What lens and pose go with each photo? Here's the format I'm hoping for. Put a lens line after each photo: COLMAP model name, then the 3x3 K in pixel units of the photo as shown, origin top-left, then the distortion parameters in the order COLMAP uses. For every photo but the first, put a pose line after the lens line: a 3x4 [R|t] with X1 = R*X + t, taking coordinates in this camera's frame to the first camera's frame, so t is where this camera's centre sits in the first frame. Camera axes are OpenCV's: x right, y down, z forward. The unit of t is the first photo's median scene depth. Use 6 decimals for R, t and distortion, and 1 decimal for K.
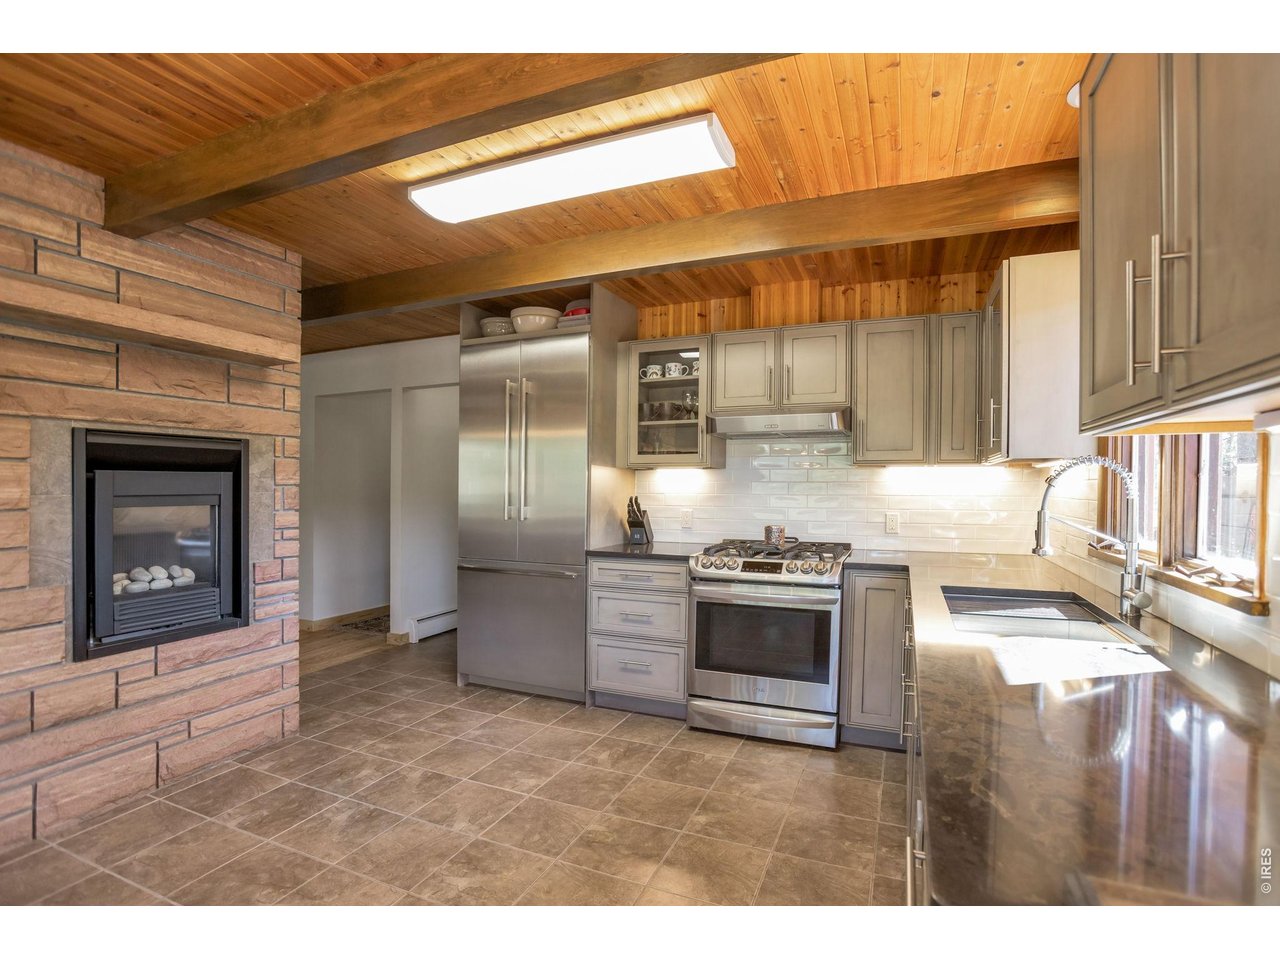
lens RADIAL K [[612.4, 0, 642.8], [0, 612.4, 488.9], [0, 0, 1]] dist [-0.054668, 0.000196]
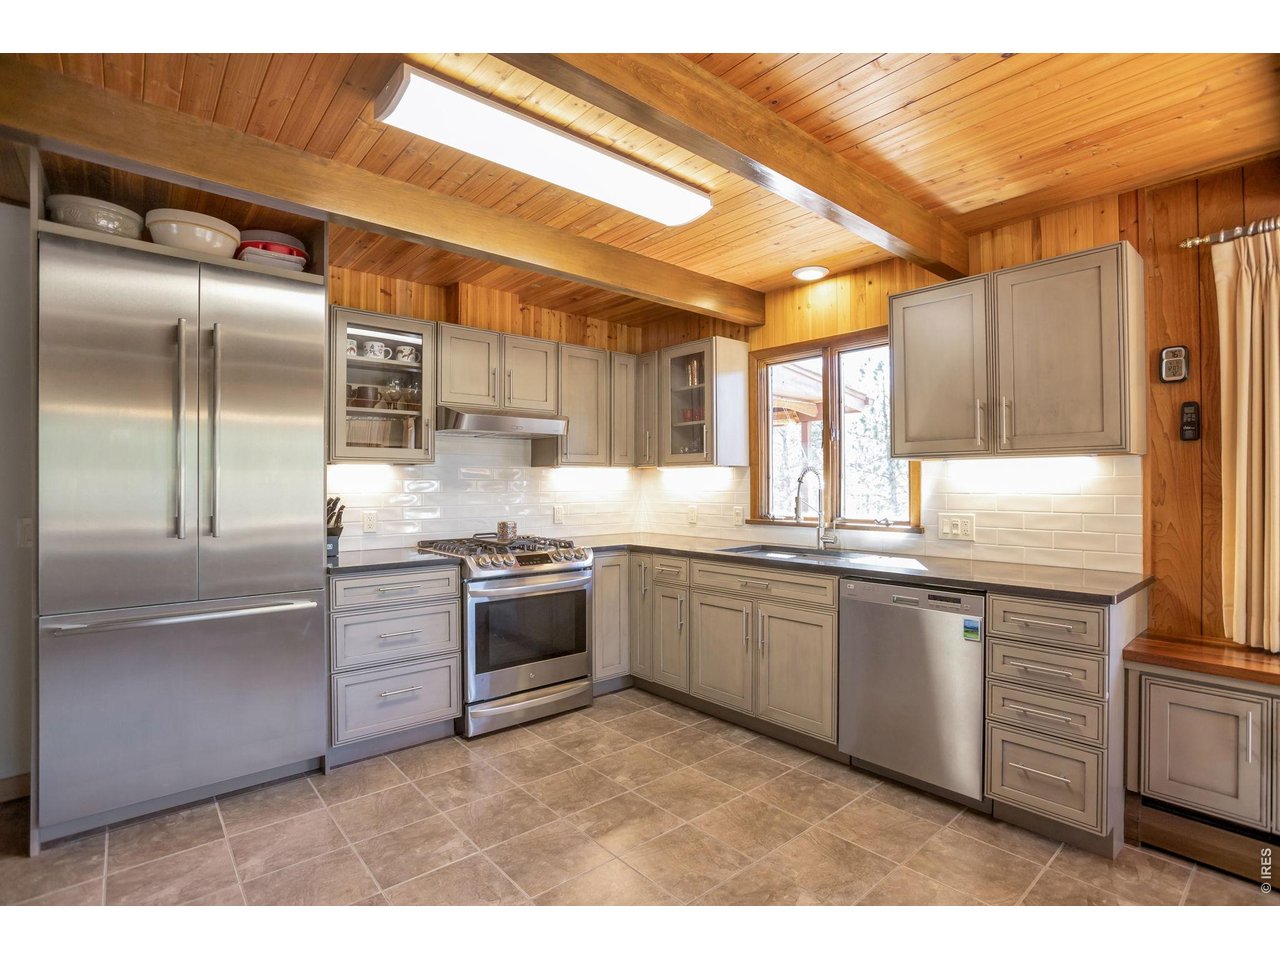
lens RADIAL K [[636.7, 0, 642.1], [0, 636.7, 482.6], [0, 0, 1]] dist [-0.002789, 0.001397]
pose [[0.451485, -0.004862, 0.892265, -0.657411], [0.009096, 0.999958, 0.000846, -0.005601], [-0.892232, 0.007734, 0.451511, 0.291545]]
